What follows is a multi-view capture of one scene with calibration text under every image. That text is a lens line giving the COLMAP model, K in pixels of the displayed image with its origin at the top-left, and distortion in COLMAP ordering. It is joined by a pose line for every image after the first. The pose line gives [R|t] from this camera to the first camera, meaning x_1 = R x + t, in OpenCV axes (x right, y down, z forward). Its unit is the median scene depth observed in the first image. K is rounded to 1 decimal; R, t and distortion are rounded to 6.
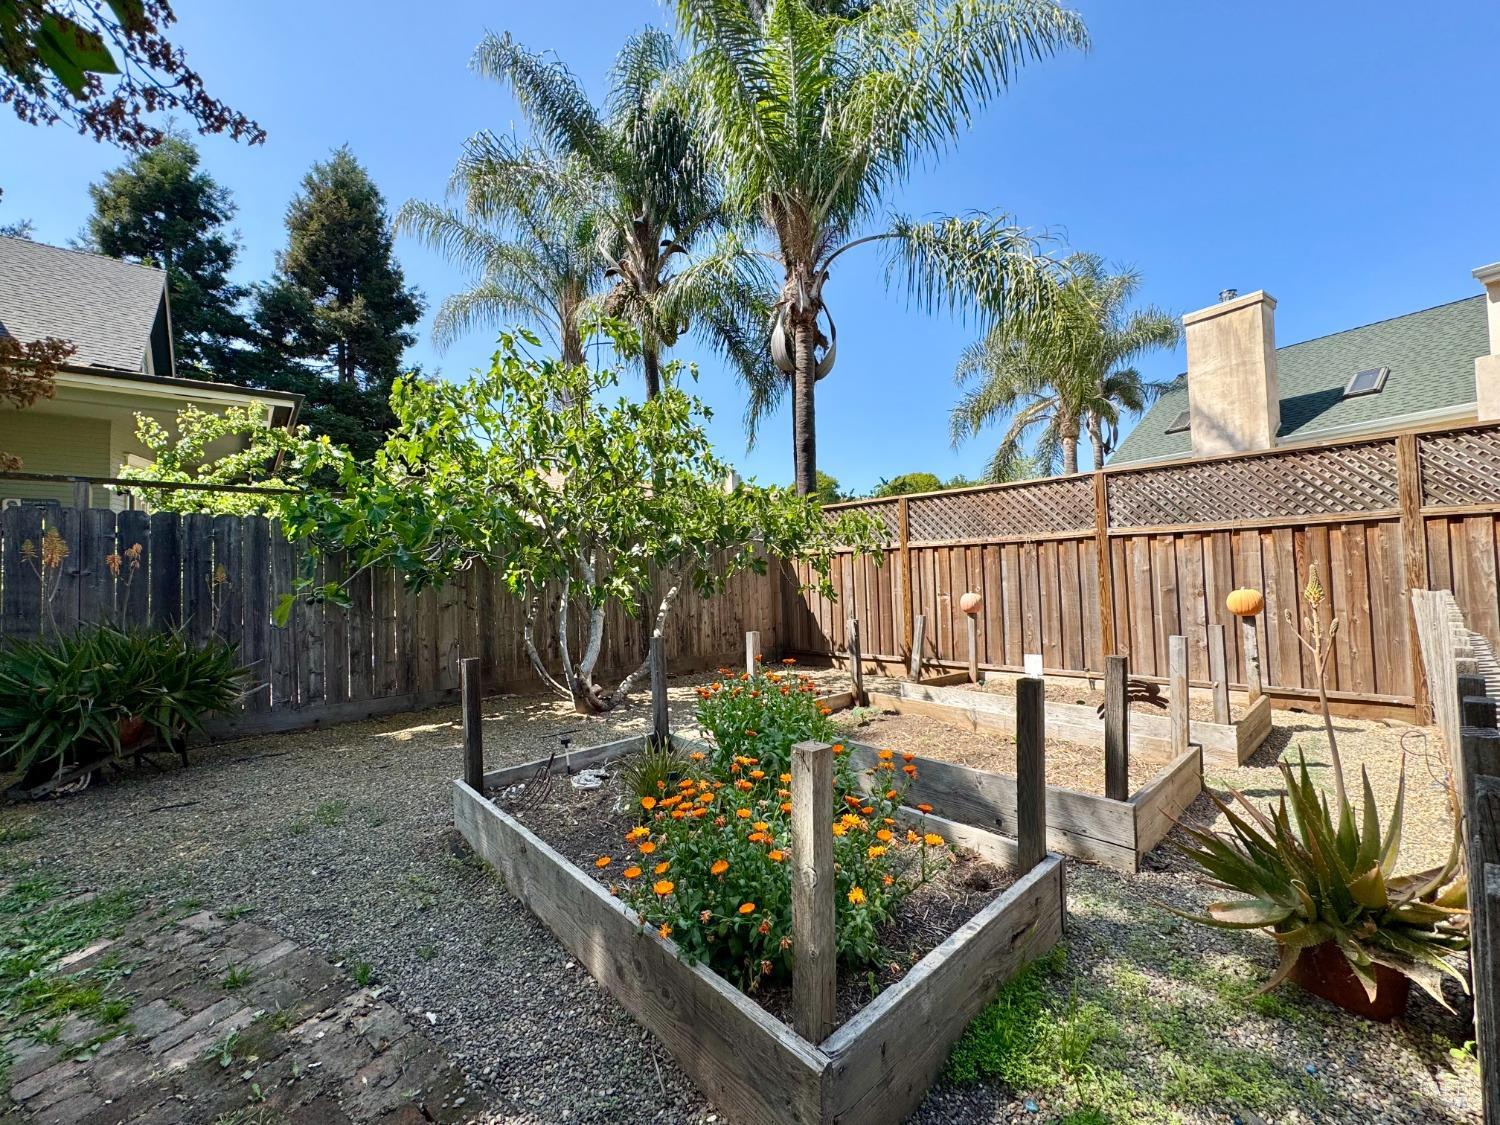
lens RADIAL K [[592.9, 0, 750.0], [0, 592.9, 562.5], [0, 0, 1]] dist [0.000270, 0.000195]
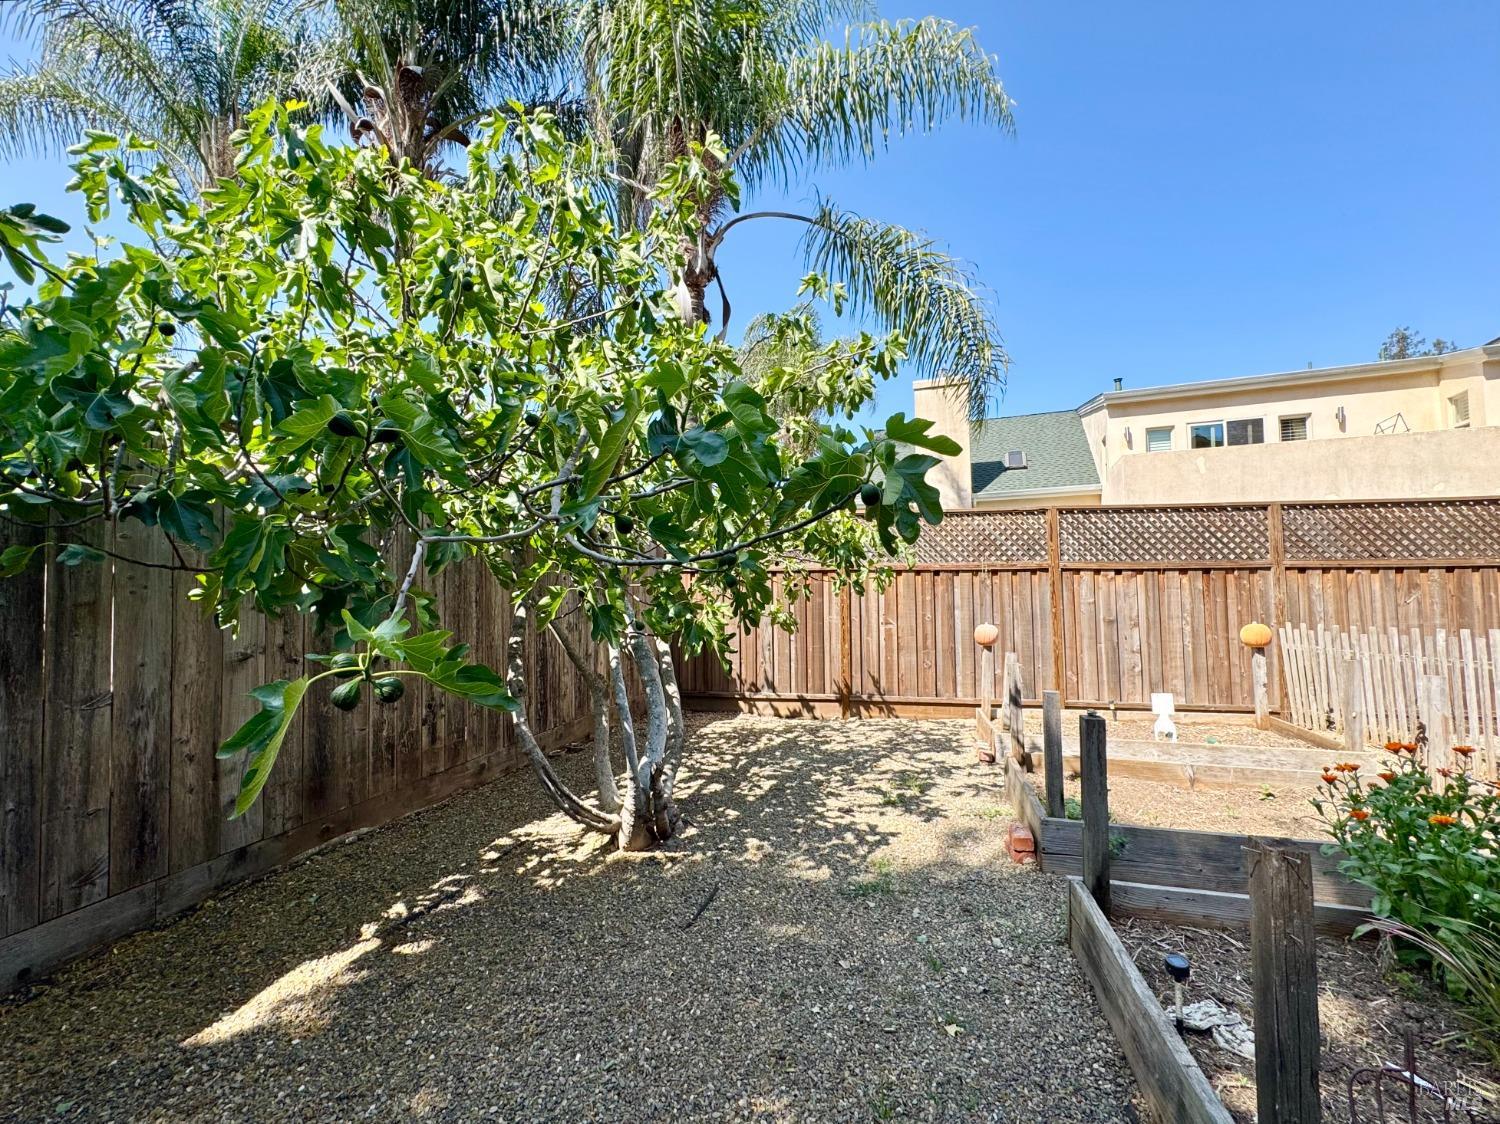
lens RADIAL K [[614.1, 0, 751.4], [0, 614.1, 563.3], [0, 0, 1]] dist [0.002541, 0.000205]
pose [[0.825819, 0.051732, 0.561558, -0.420735], [-0.036335, 0.998595, -0.038559, 0.007094], [-0.562764, 0.011439, 0.826539, 0.373579]]
